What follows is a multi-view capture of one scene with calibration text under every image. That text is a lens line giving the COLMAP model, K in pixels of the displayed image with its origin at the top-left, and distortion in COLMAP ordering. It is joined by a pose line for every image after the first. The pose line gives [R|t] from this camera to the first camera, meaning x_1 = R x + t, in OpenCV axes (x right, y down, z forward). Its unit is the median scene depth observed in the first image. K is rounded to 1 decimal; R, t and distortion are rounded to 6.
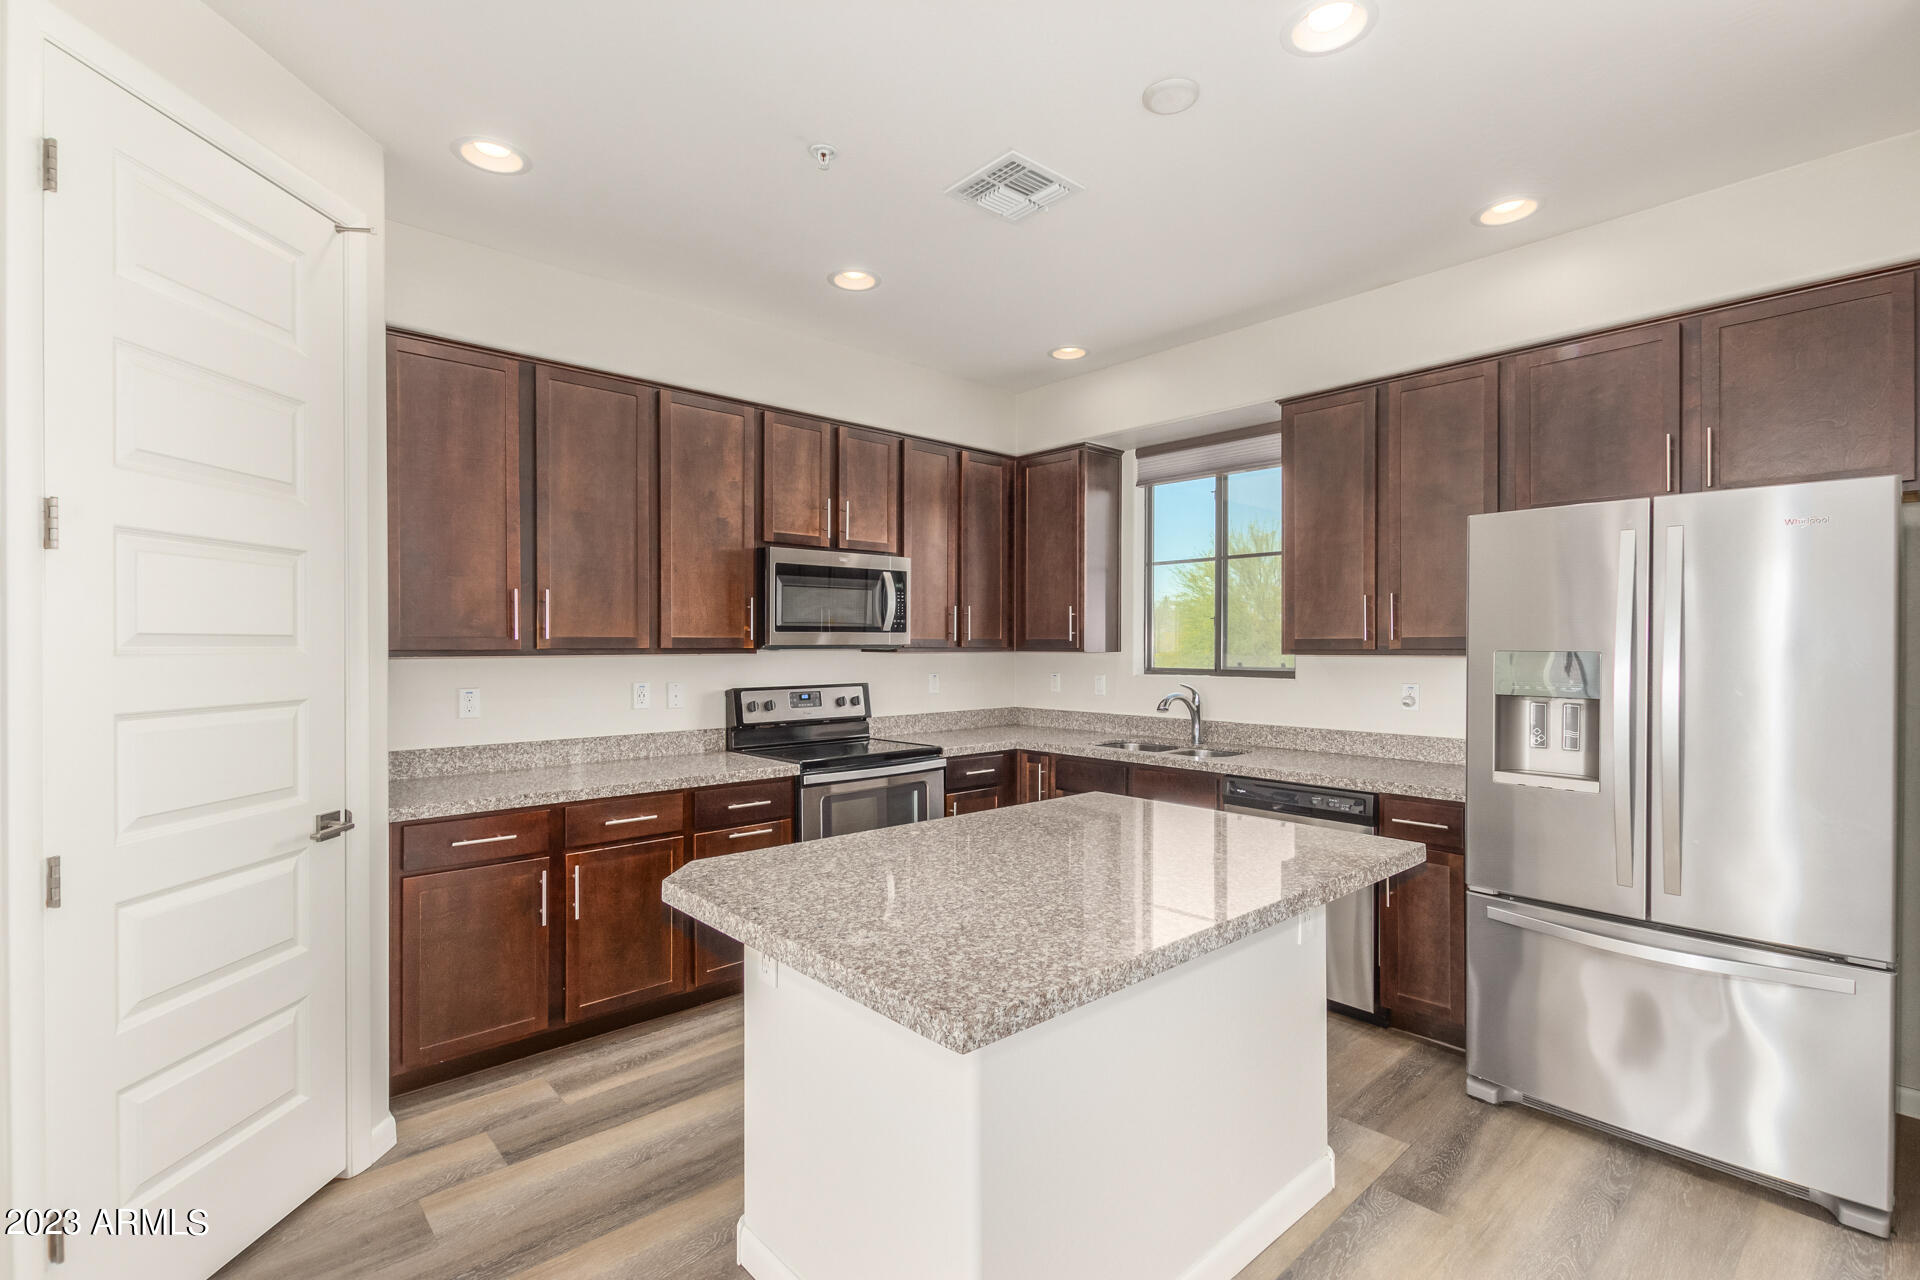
lens RADIAL K [[884.0, 0, 958.0], [0, 884.0, 644.1], [0, 0, 1]] dist [0.005939, -0.005575]
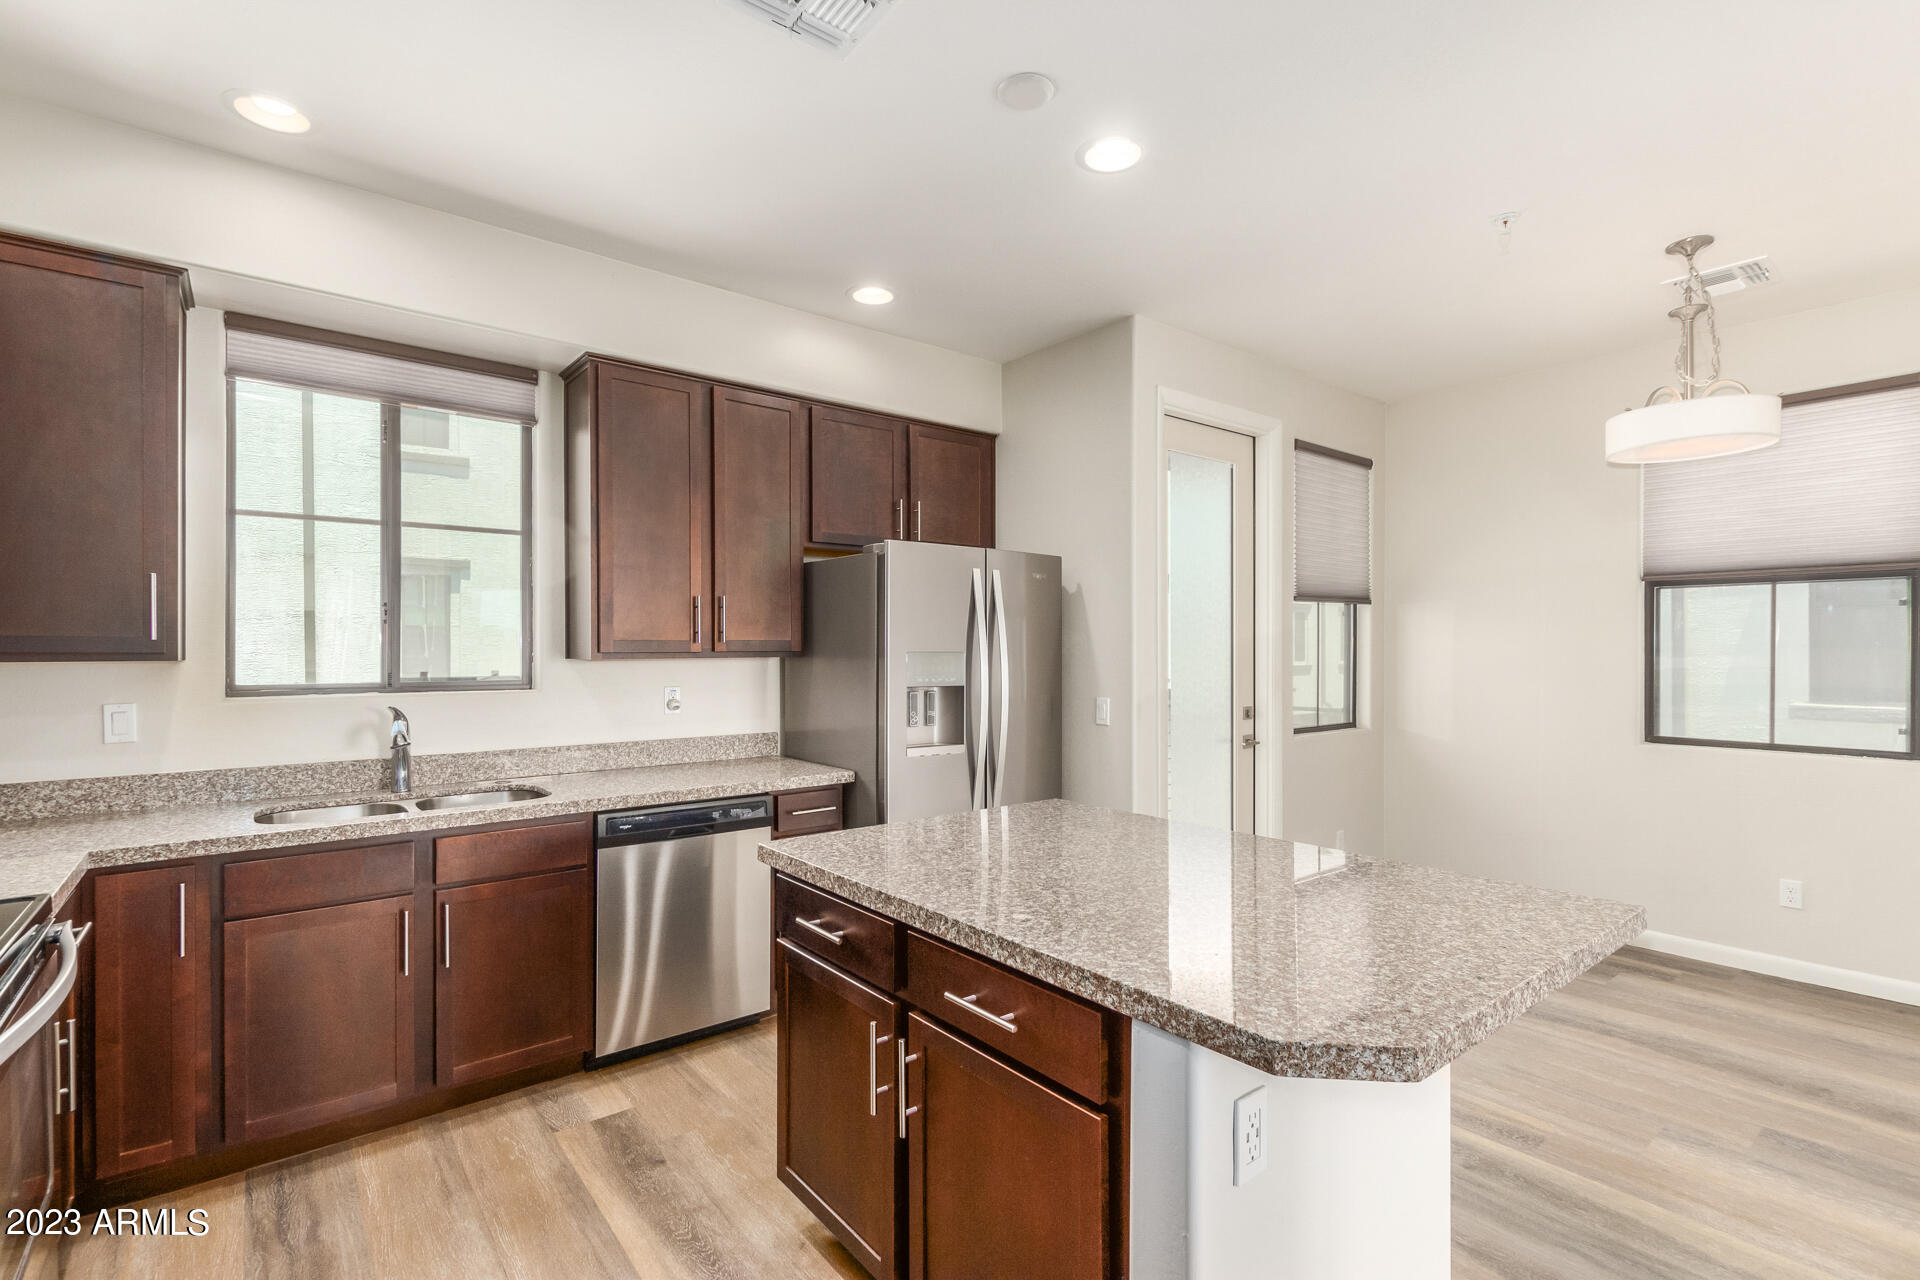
lens RADIAL K [[884.0, 0, 972.8], [0, 884.0, 638.2], [0, 0, 1]] dist [0.005939, -0.005575]
pose [[0.037561, 0.007985, 0.999262, -0.441815], [-0.001676, 0.999967, -0.007927, -0.002010], [-0.999293, -0.001377, 0.037574, 0.598313]]
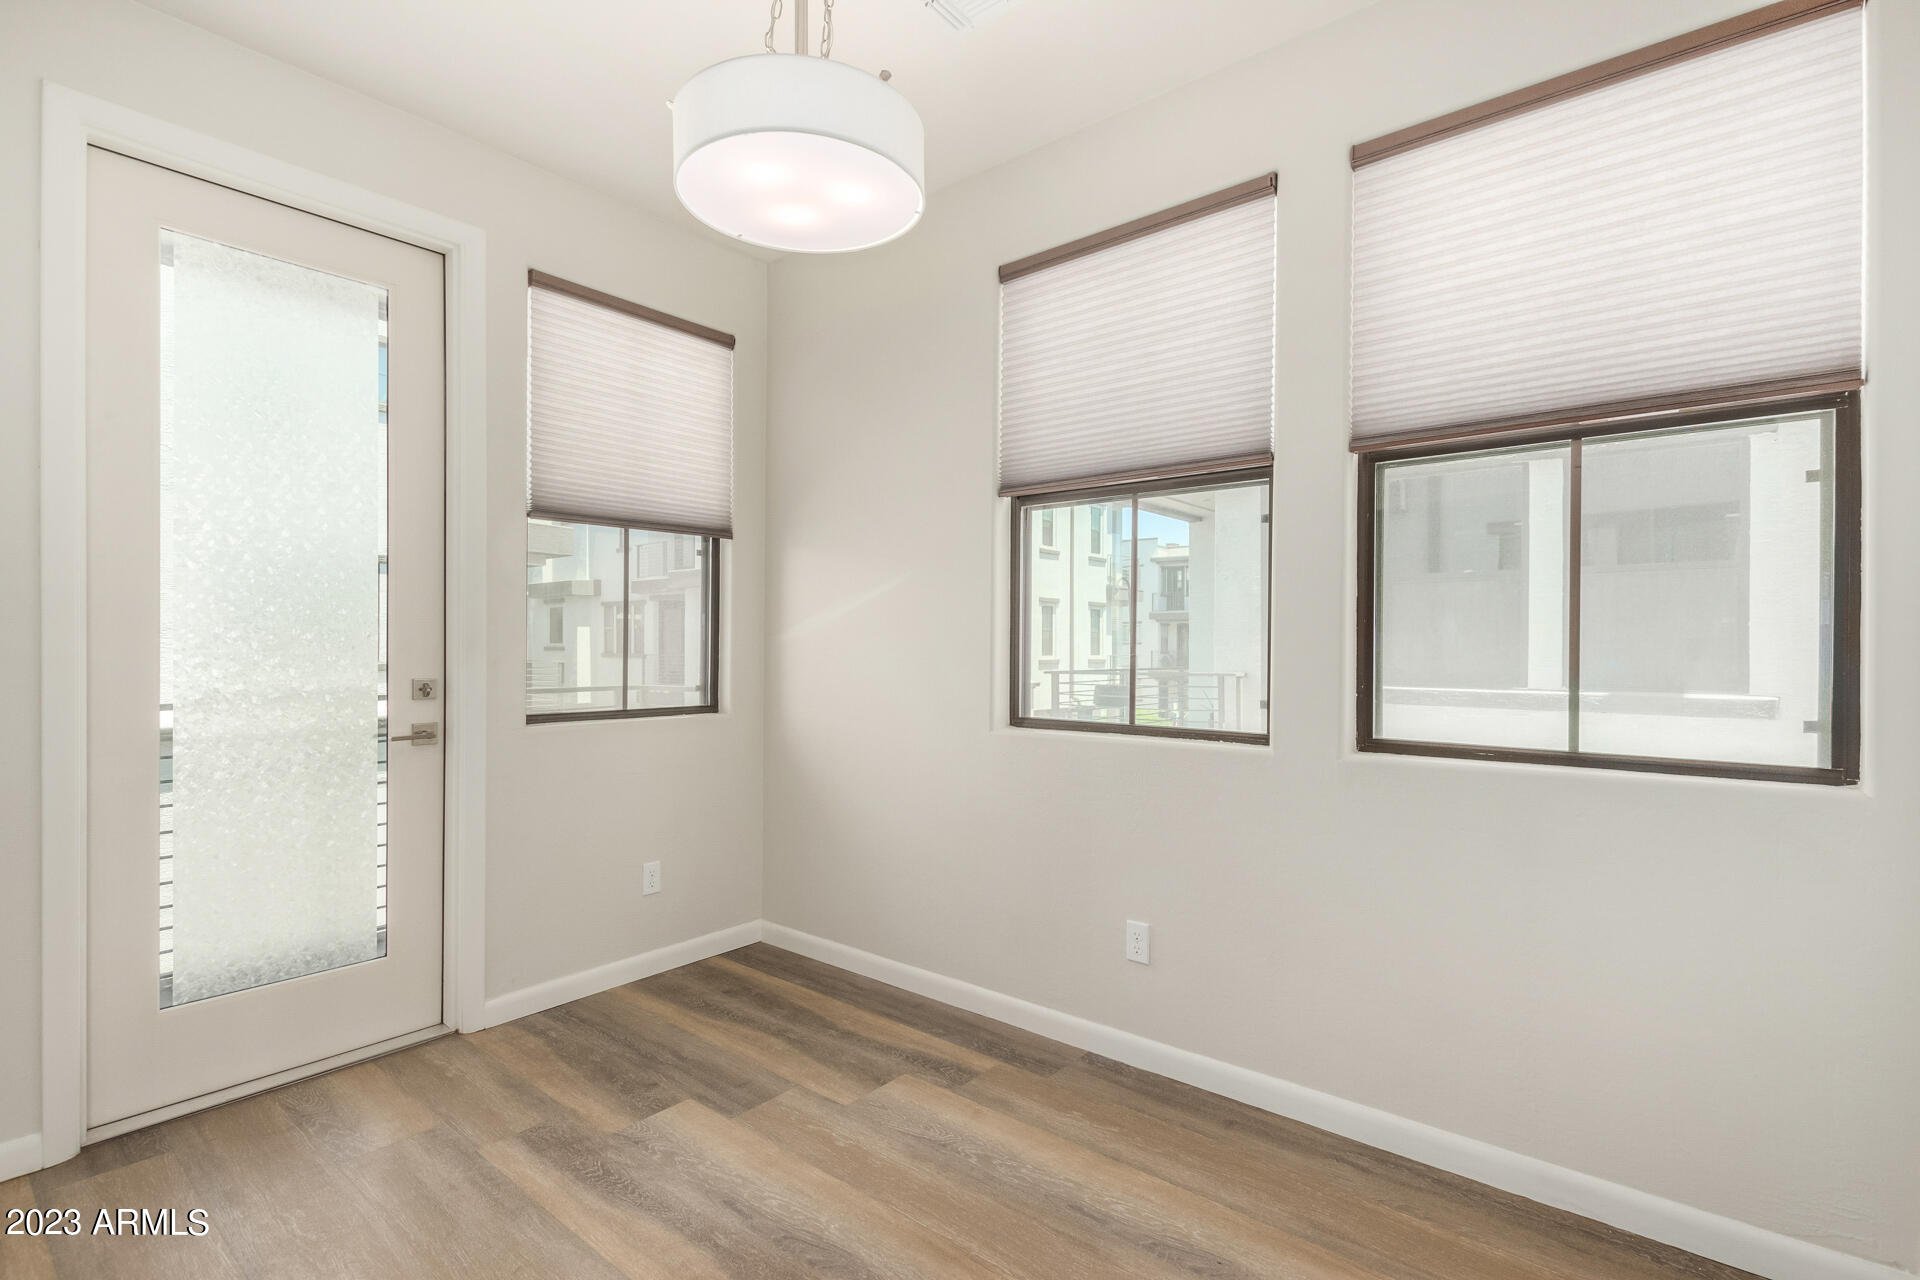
lens RADIAL K [[884.0, 0, 956.5], [0, 884.0, 645.8], [0, 0, 1]] dist [0.005939, -0.005575]
pose [[-0.161866, -0.003731, 0.986806, -0.308813], [-0.005890, 0.999979, 0.002815, 0.014725], [-0.986795, -0.005357, -0.161884, 0.375888]]
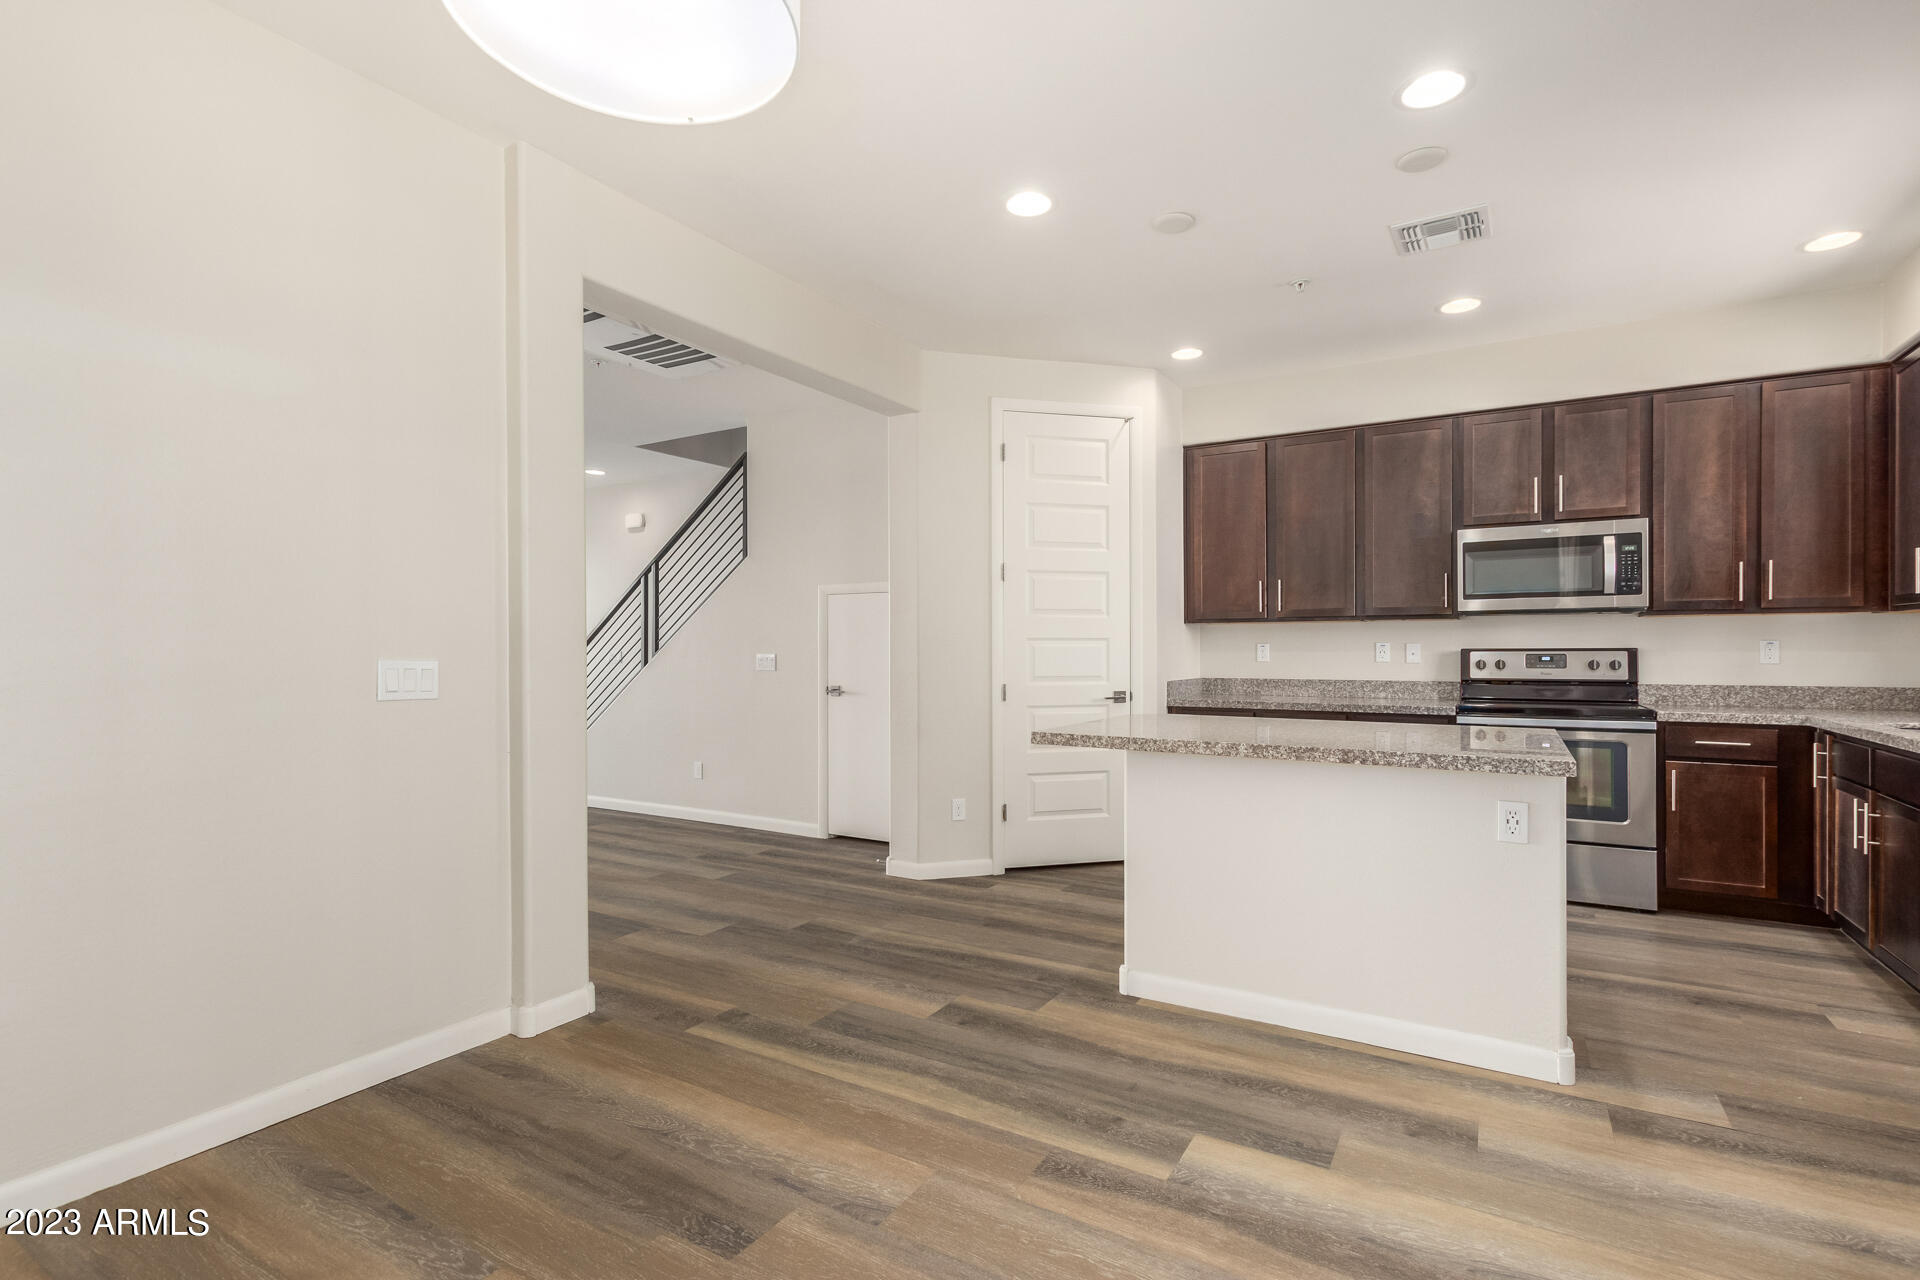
lens RADIAL K [[884.0, 0, 922.6], [0, 884.0, 641.4], [0, 0, 1]] dist [0.005939, -0.005575]
pose [[0.249756, -0.004932, -0.968296, 0.764557], [0.003157, 0.999986, -0.004279, 0.044766], [0.968304, -0.001988, 0.249768, -0.013695]]
